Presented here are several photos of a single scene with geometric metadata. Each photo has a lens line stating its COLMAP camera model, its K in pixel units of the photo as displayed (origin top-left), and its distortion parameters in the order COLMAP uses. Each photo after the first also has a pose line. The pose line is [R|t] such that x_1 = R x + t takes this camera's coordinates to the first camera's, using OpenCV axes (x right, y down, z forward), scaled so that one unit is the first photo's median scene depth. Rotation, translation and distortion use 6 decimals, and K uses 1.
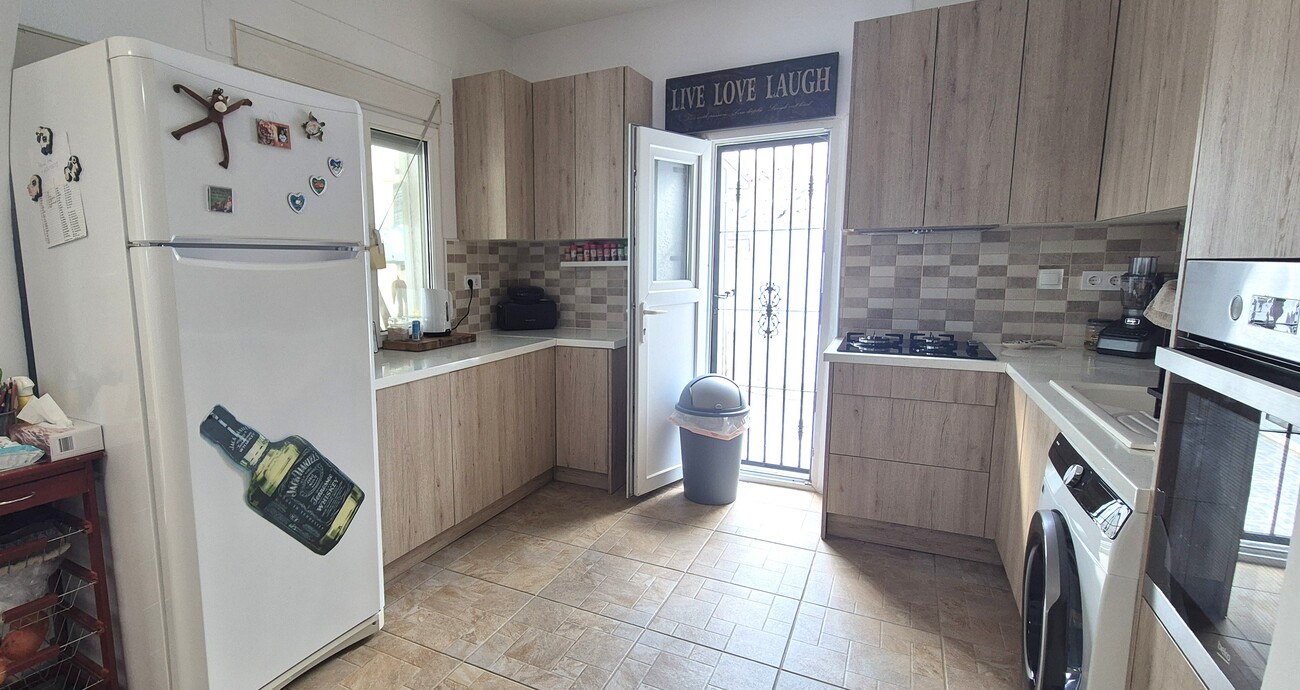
lens RADIAL K [[612.8, 0, 556.9], [0, 612.8, 350.2], [0, 0, 1]] dist [-0.000606, -0.000195]
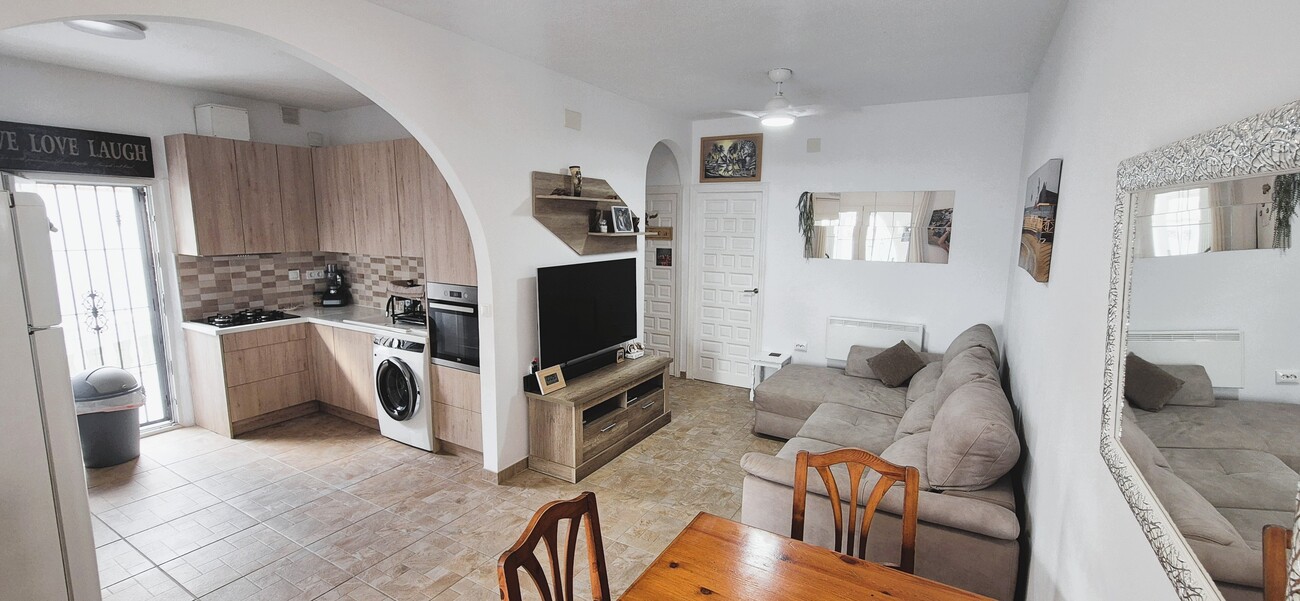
lens RADIAL K [[537.1, 0, 653.4], [0, 537.1, 305.0], [0, 0, 1]] dist [-0.001623, -0.000137]
pose [[0.015749, -0.141396, 0.989828, -0.870067], [0.131000, 0.981709, 0.138152, -0.096575], [-0.991257, 0.127492, 0.033984, -0.222245]]
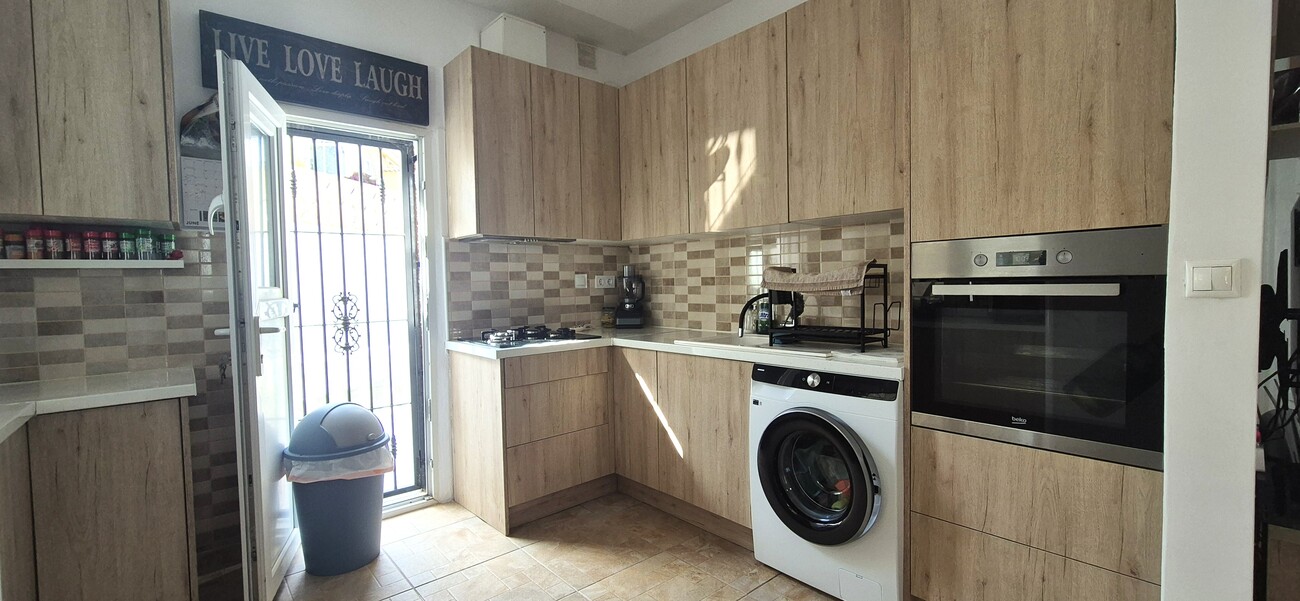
lens RADIAL K [[537.9, 0, 649.6], [0, 537.9, 304.3], [0, 0, 1]] dist [0.000385, 0.000386]
pose [[0.329896, -0.032624, 0.943453, -0.280571], [0.150360, 0.988460, -0.018396, -0.014667], [-0.931966, 0.147926, 0.330995, 0.396978]]
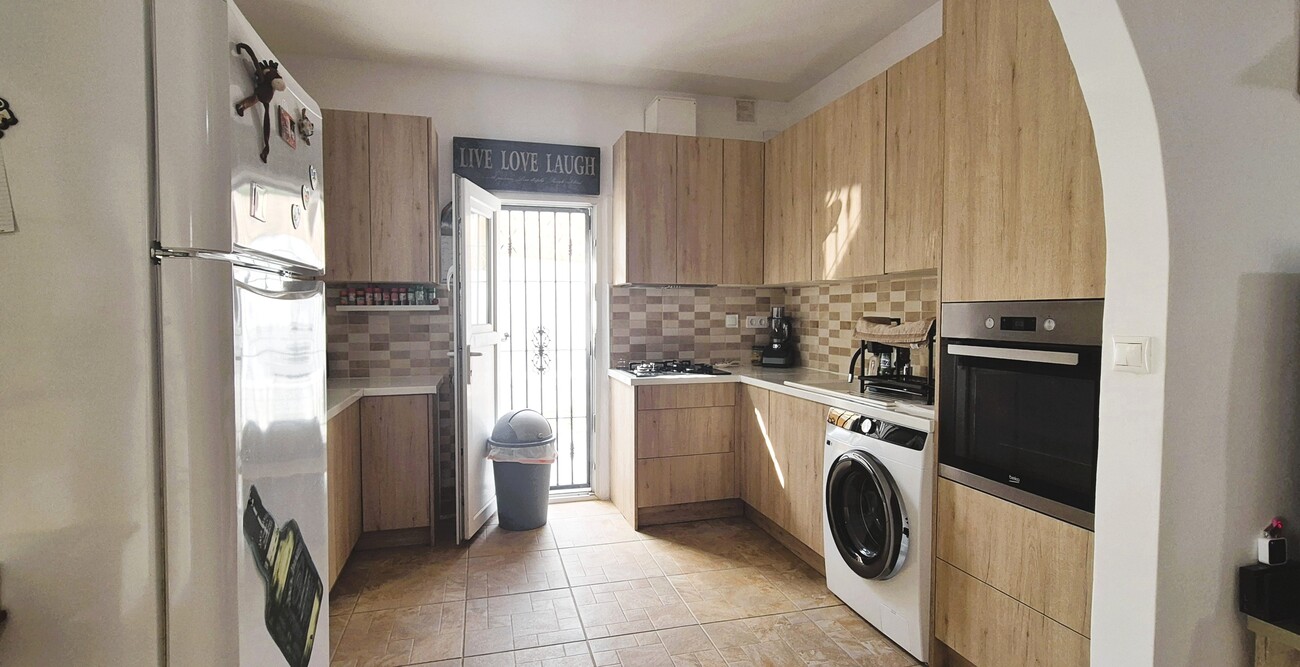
lens RADIAL K [[595.9, 0, 636.5], [0, 595.9, 336.9], [0, 0, 1]] dist [-0.002396, -0.000008]
pose [[0.718226, -0.017894, 0.695580, -0.355839], [0.091862, 0.993357, -0.069299, 0.004046], [-0.689719, 0.113670, 0.715099, 0.091457]]
